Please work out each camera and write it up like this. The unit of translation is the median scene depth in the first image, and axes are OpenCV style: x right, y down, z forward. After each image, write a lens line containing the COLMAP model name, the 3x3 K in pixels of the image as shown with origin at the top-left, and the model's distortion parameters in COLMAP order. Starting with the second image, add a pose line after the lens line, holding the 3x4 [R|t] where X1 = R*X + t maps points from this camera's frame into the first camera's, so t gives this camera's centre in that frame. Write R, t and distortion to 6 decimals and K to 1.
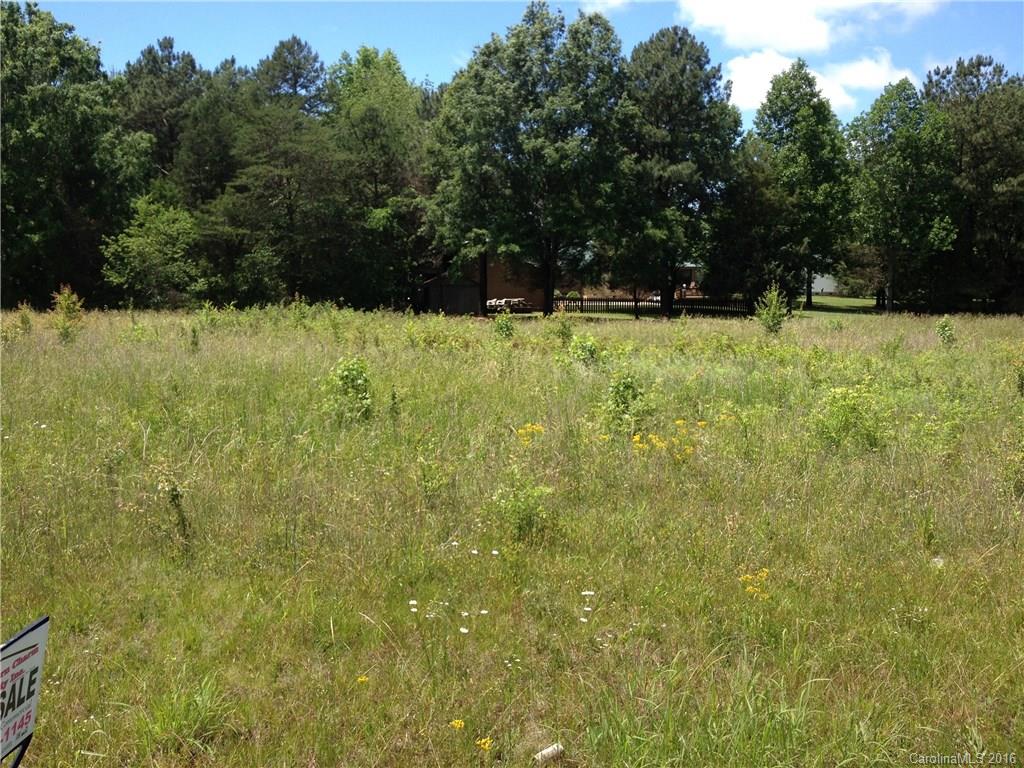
lens RADIAL K [[1031.7, 0, 512.0], [0, 1031.7, 384.0], [0, 0, 1]] dist [0.112826, -0.359463]
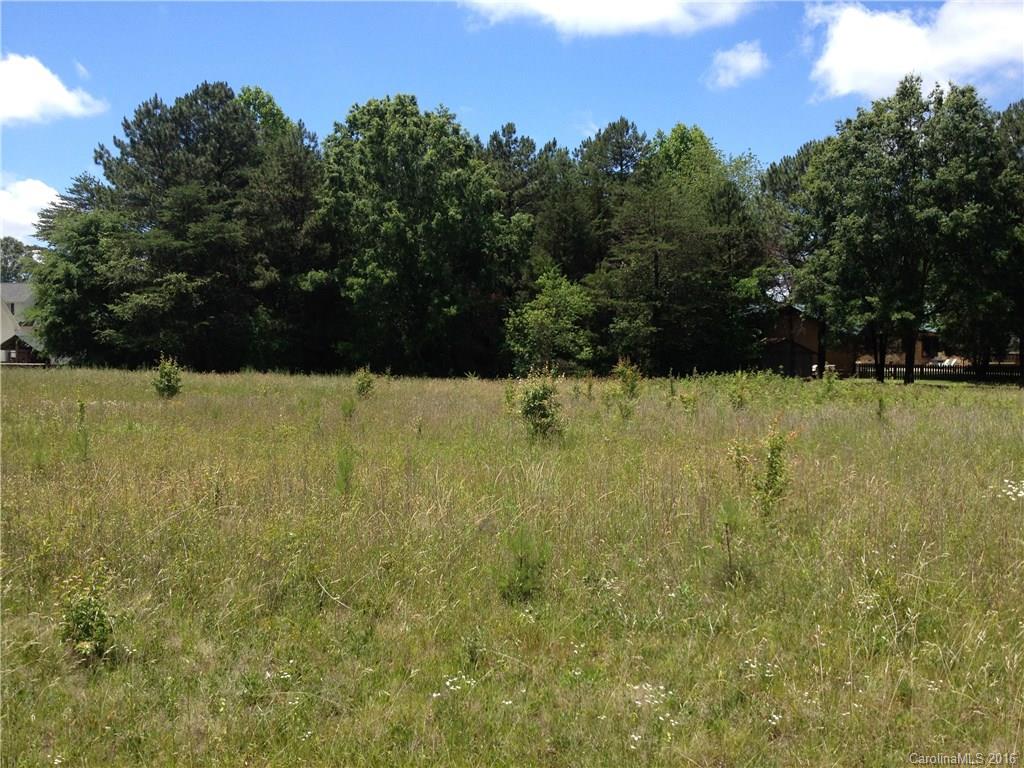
lens RADIAL K [[1031.7, 0, 512.0], [0, 1031.7, 384.0], [0, 0, 1]] dist [0.112826, -0.359463]
pose [[0.987936, 0.002029, -0.154850, -0.210702], [-0.011835, 0.997979, -0.062433, 0.002631], [0.154410, 0.063512, 0.985963, -0.050268]]
